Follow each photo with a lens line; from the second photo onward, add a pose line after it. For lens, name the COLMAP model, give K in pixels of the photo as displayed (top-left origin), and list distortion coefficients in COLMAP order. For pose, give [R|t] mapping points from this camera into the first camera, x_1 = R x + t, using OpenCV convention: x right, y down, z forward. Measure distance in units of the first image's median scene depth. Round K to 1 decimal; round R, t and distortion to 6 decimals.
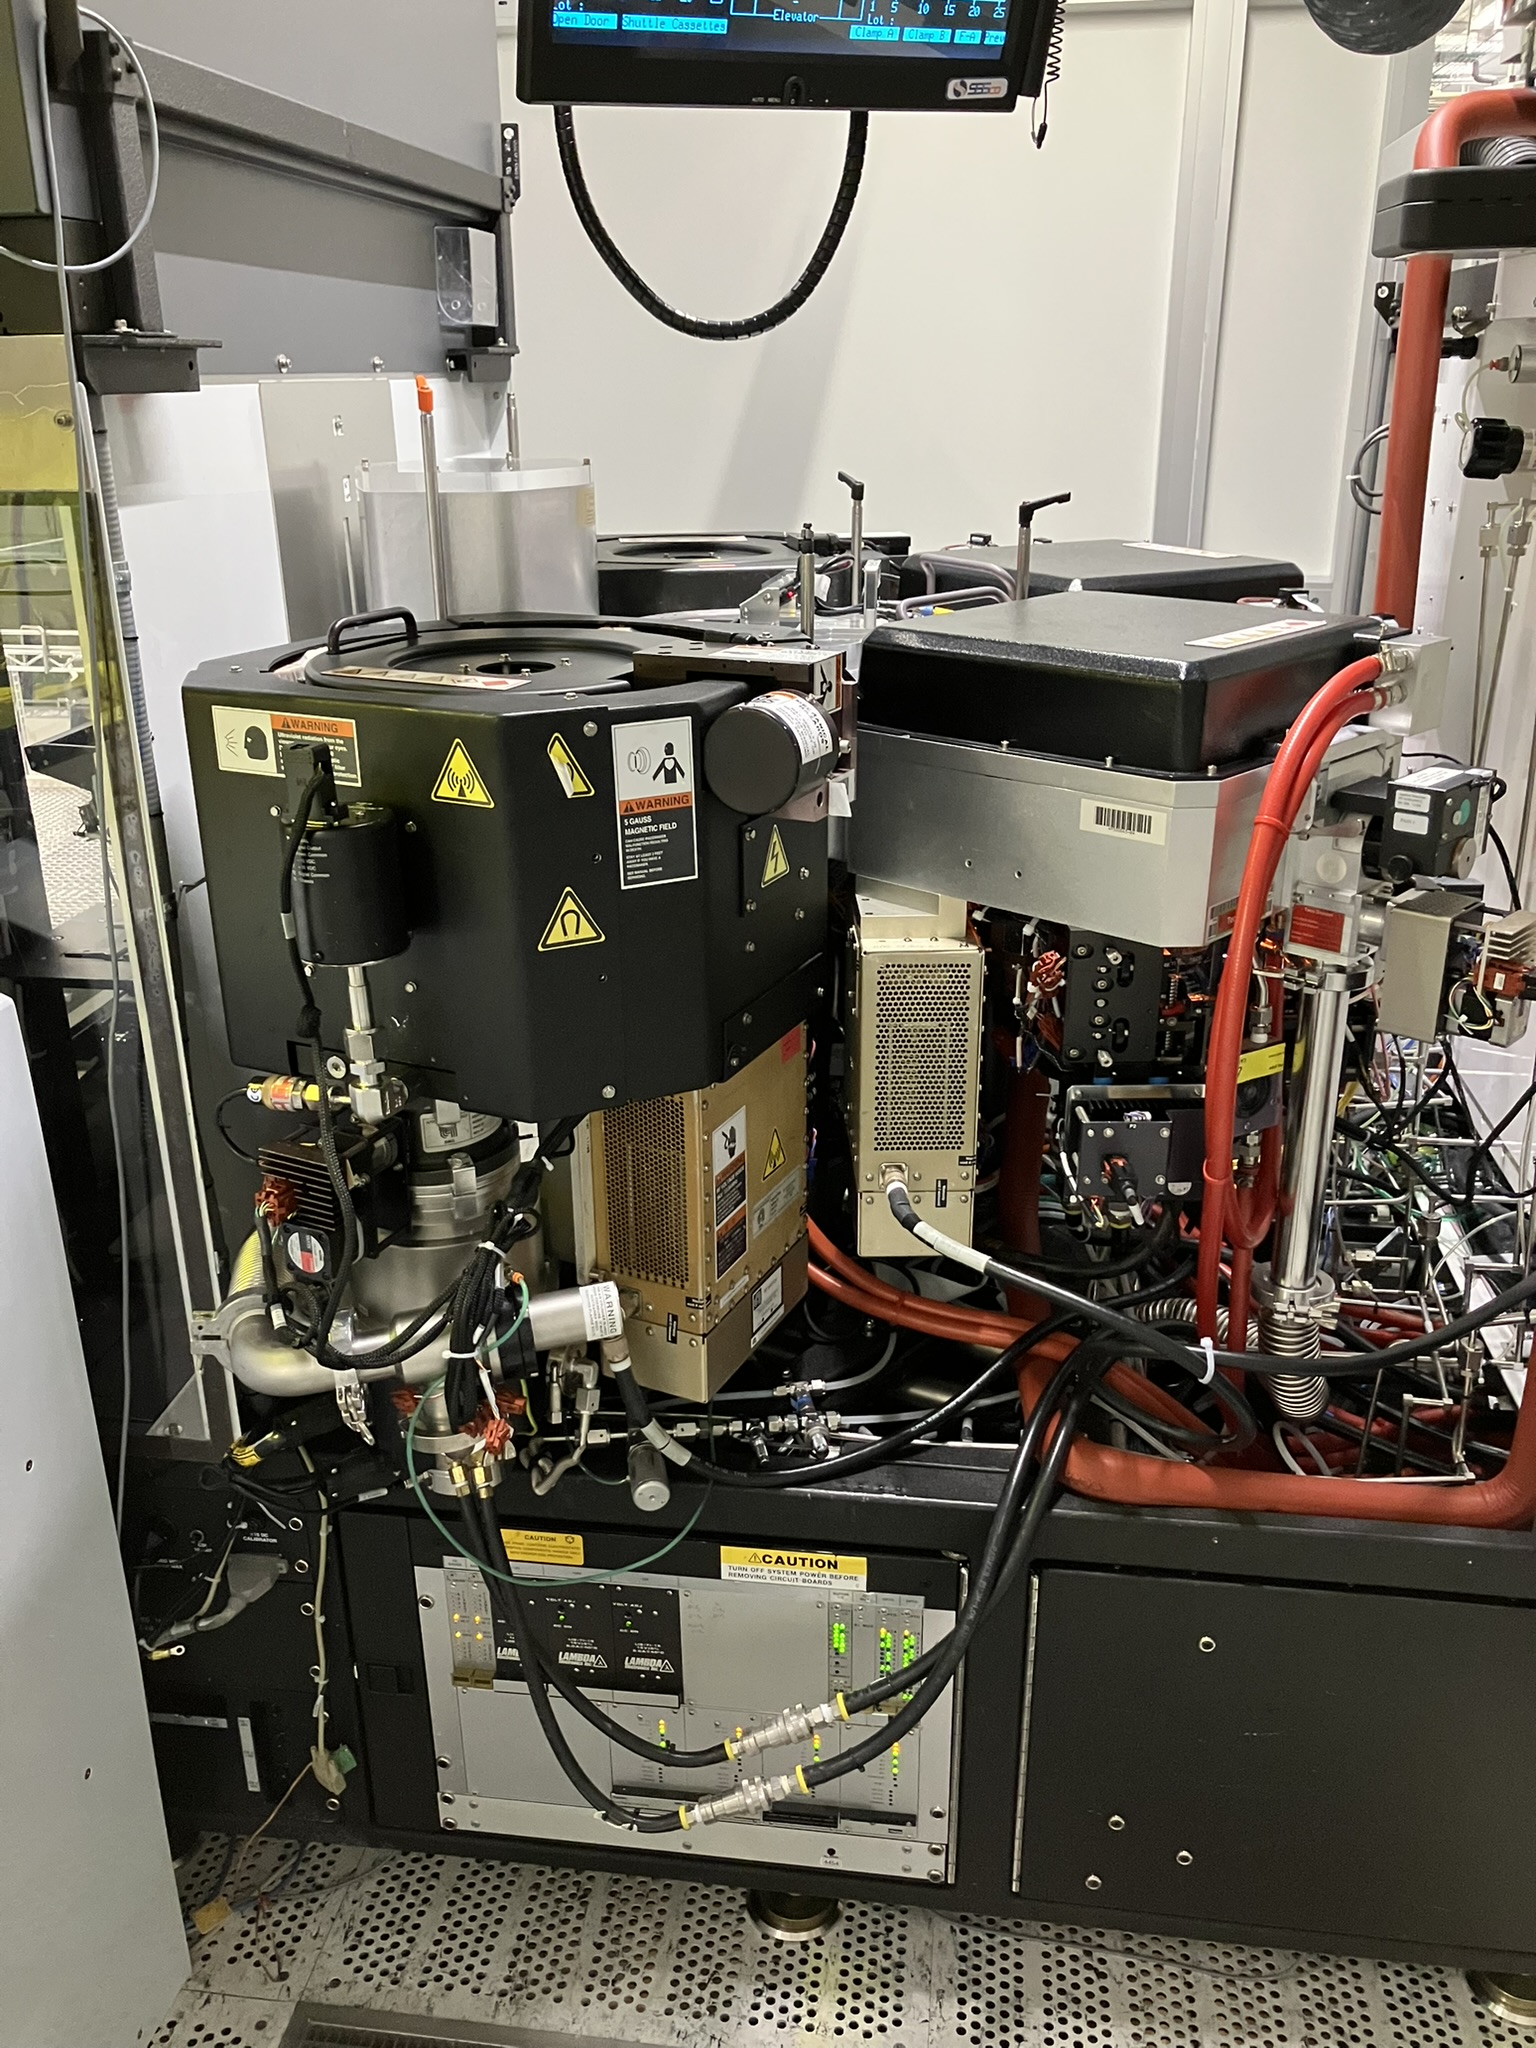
lens RADIAL K [[1672.2, 0, 768.0], [0, 1672.2, 1024.0], [0, 0, 1]] dist [-0.007995, 0.013864]
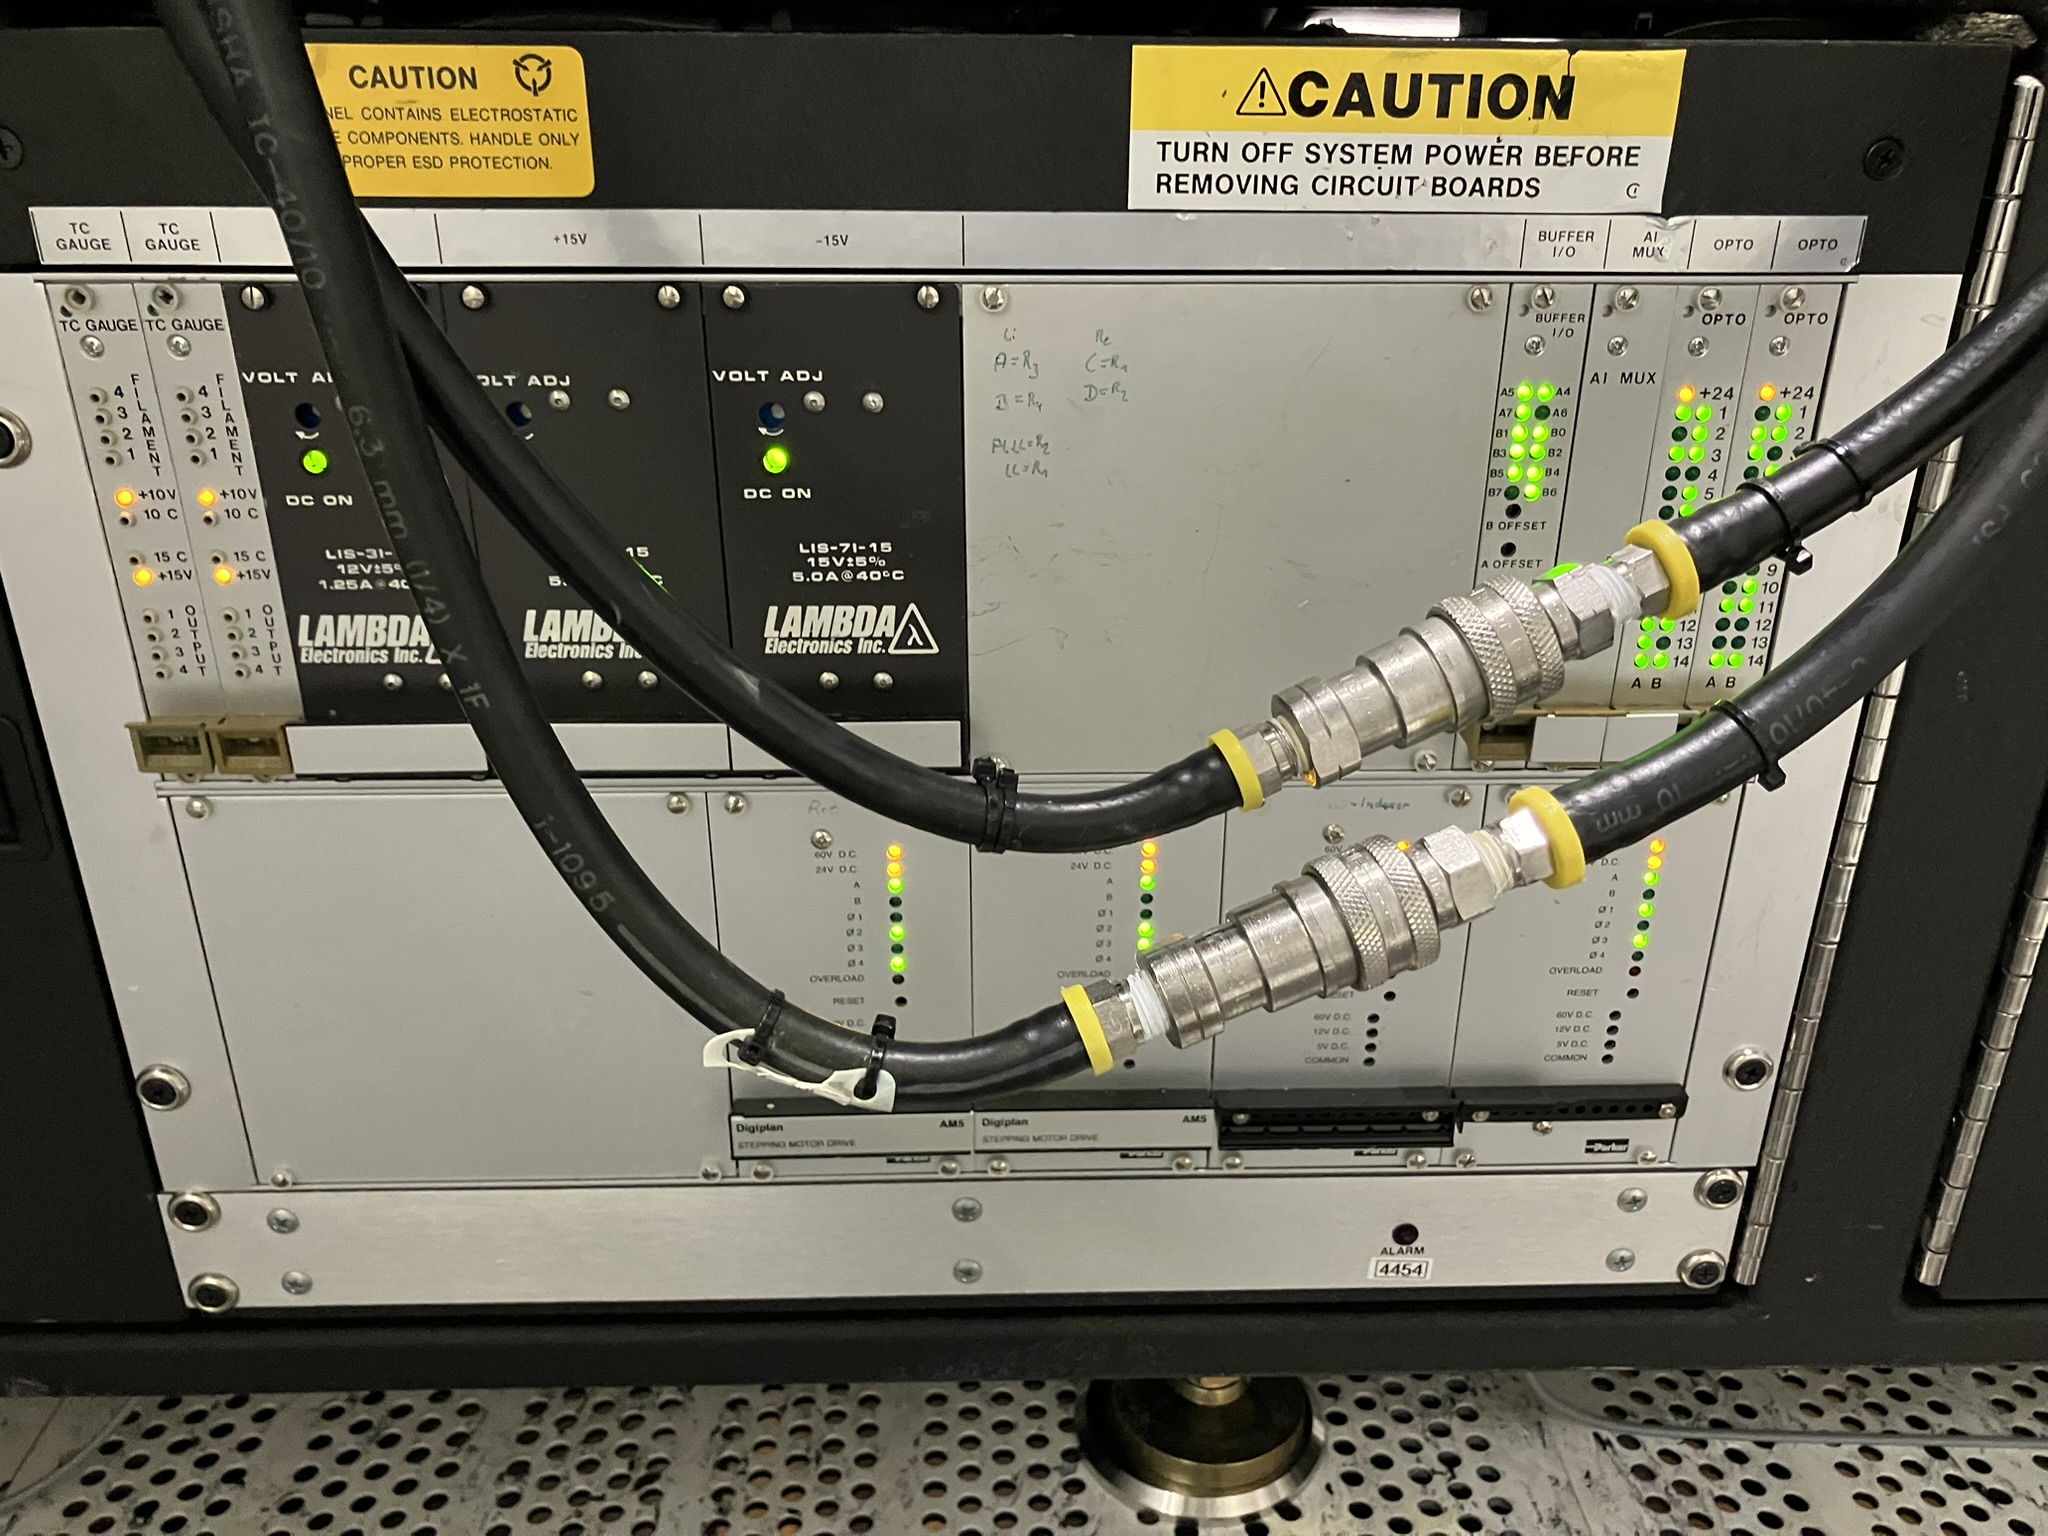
lens RADIAL K [[1661.1, 0, 1046.9], [0, 1661.1, 780.0], [0, 0, 1]] dist [-0.002067, -0.010596]
pose [[0.984302, -0.052090, 0.168633, -0.085459], [0.042100, 0.997170, 0.062281, 0.384458], [-0.171400, -0.054203, 0.983709, 0.695712]]
